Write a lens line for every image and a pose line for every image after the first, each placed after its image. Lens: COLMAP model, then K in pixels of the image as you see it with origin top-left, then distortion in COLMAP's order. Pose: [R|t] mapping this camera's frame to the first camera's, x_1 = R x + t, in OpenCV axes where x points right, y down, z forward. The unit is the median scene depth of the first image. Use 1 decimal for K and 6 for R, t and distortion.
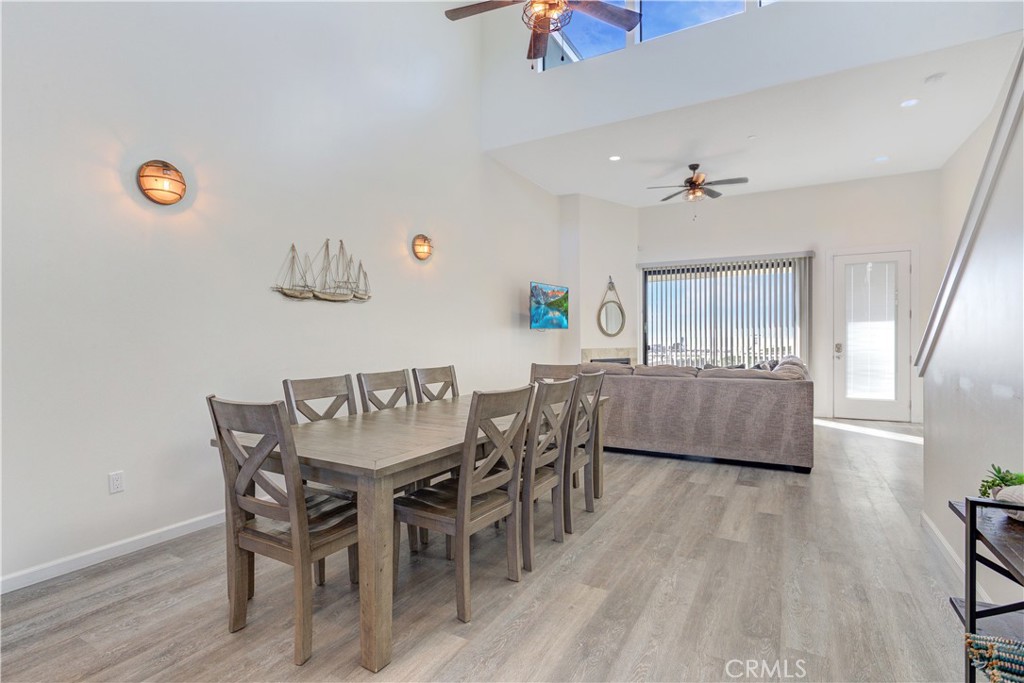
lens RADIAL K [[497.1, 0, 513.4], [0, 497.1, 346.2], [0, 0, 1]] dist [-0.002739, -0.000484]
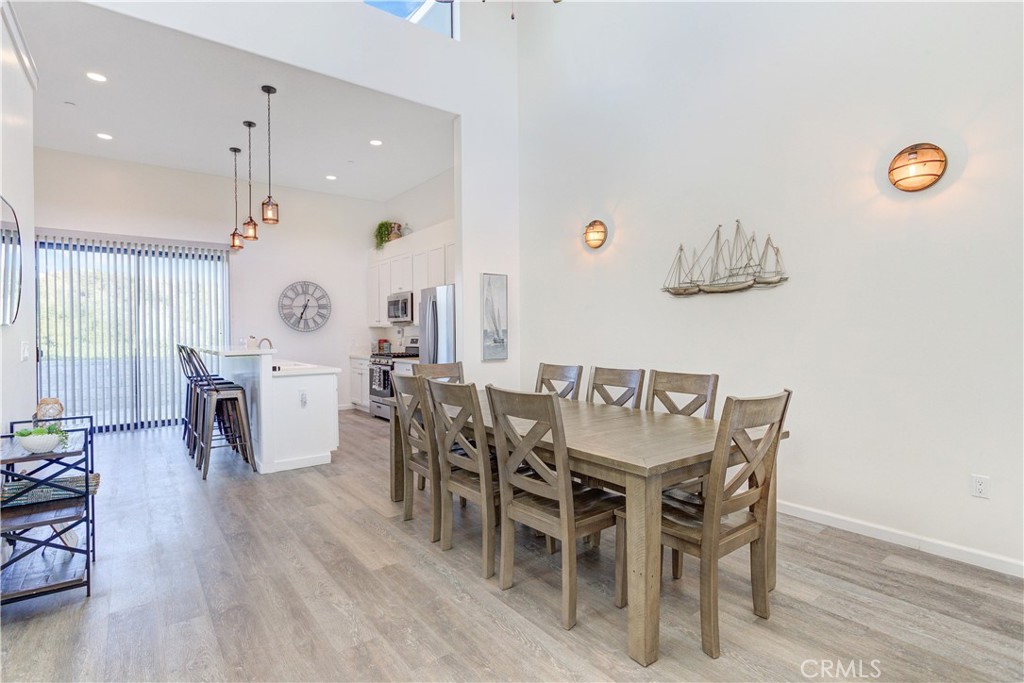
lens RADIAL K [[497.1, 0, 503.3], [0, 497.1, 339.2], [0, 0, 1]] dist [-0.002739, -0.000484]
pose [[-0.403380, 0.019050, -0.914834, 0.769049], [-0.005435, 0.999716, 0.023214, -0.029894], [0.915016, 0.014336, -0.403162, 1.227772]]
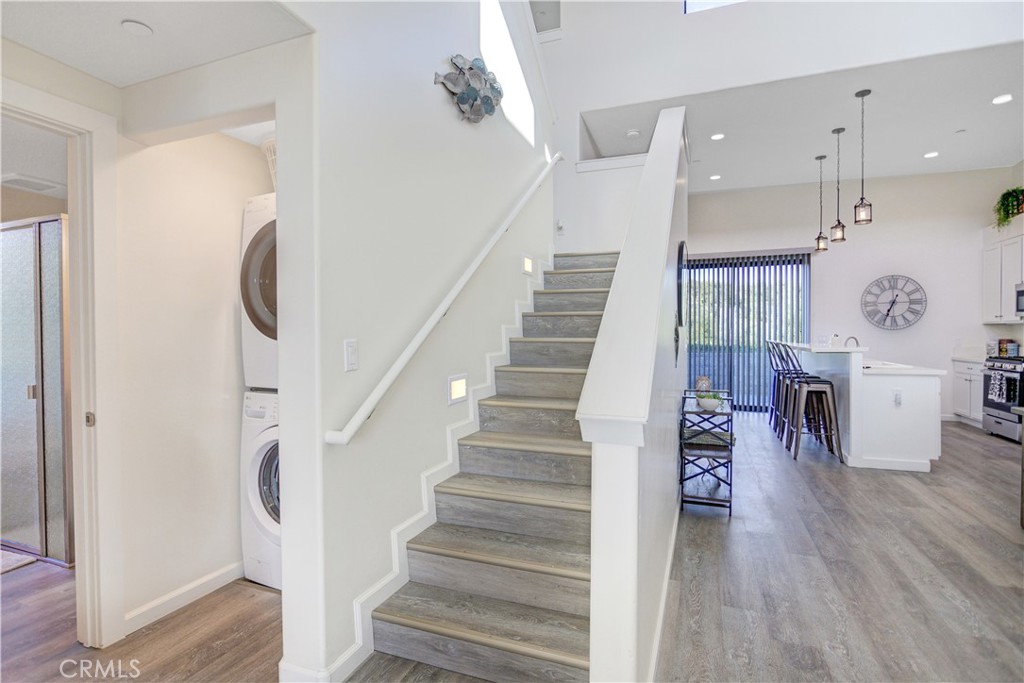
lens RADIAL K [[500.7, 0, 513.0], [0, 500.7, 343.1], [0, 0, 1]] dist [-0.008060, 0.001293]
pose [[-0.989637, 0.013309, -0.142975, 0.951856], [0.008687, 0.999421, 0.032904, -0.033979], [0.143330, 0.031321, -0.989179, 1.343519]]
